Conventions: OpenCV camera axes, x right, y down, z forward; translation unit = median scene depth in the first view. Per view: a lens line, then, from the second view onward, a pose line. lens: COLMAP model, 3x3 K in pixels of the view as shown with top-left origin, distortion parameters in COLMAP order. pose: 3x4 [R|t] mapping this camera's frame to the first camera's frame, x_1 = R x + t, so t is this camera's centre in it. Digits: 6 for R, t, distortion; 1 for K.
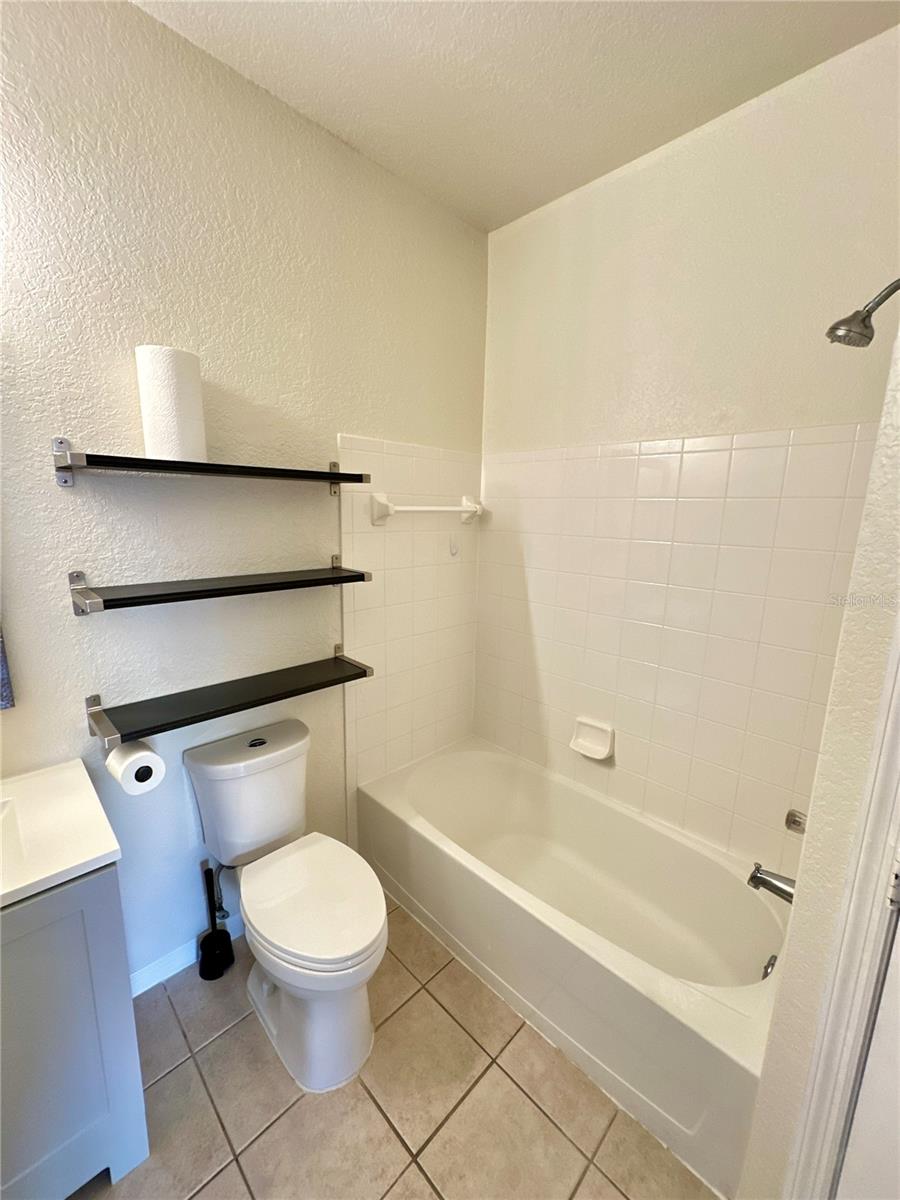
lens RADIAL K [[478.2, 0, 449.7], [0, 478.2, 601.4], [0, 0, 1]] dist [-0.002538, 0.000604]
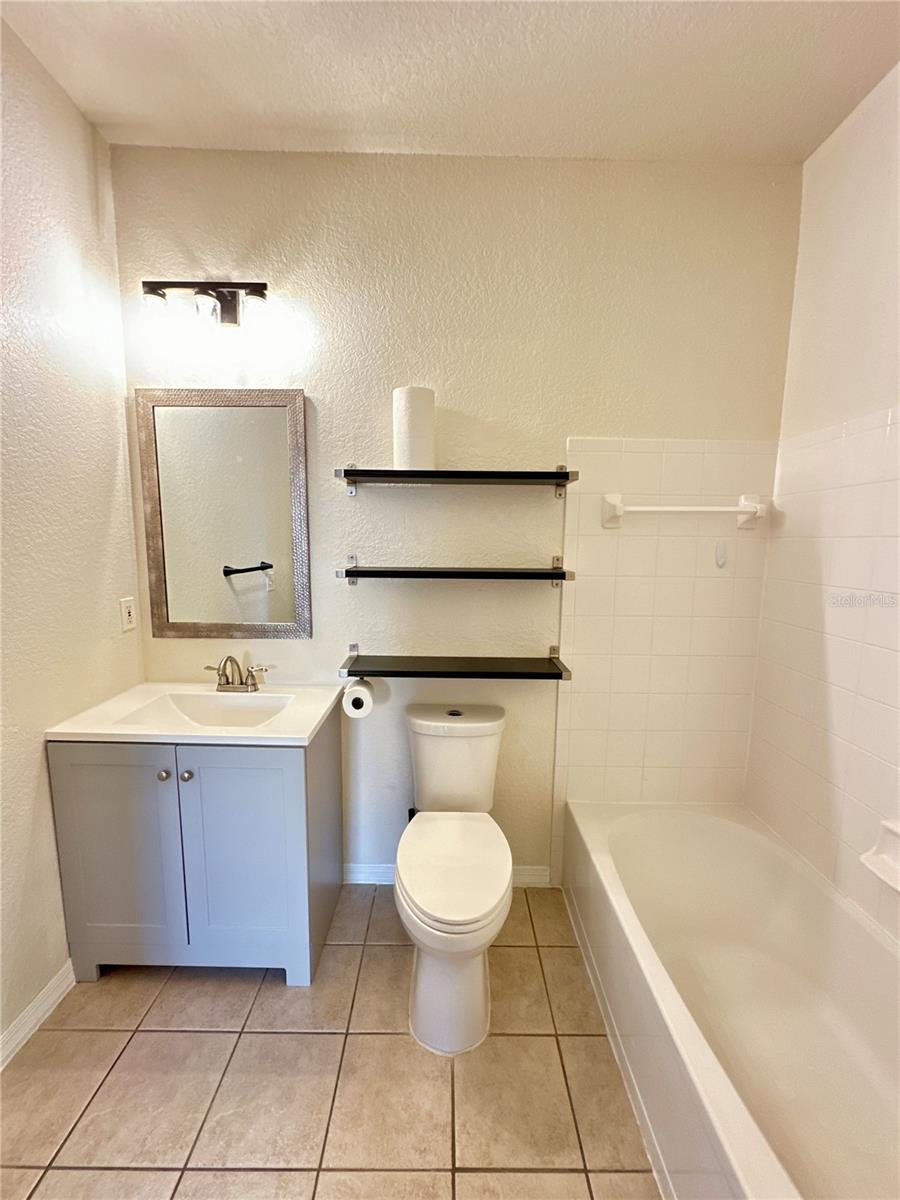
lens RADIAL K [[478.2, 0, 449.7], [0, 478.2, 601.4], [0, 0, 1]] dist [-0.002538, 0.000604]
pose [[0.709772, 0.077209, -0.700188, 0.310453], [-0.132538, 0.990860, -0.025090, 0.052190], [0.691851, 0.110610, 0.713518, 0.126556]]
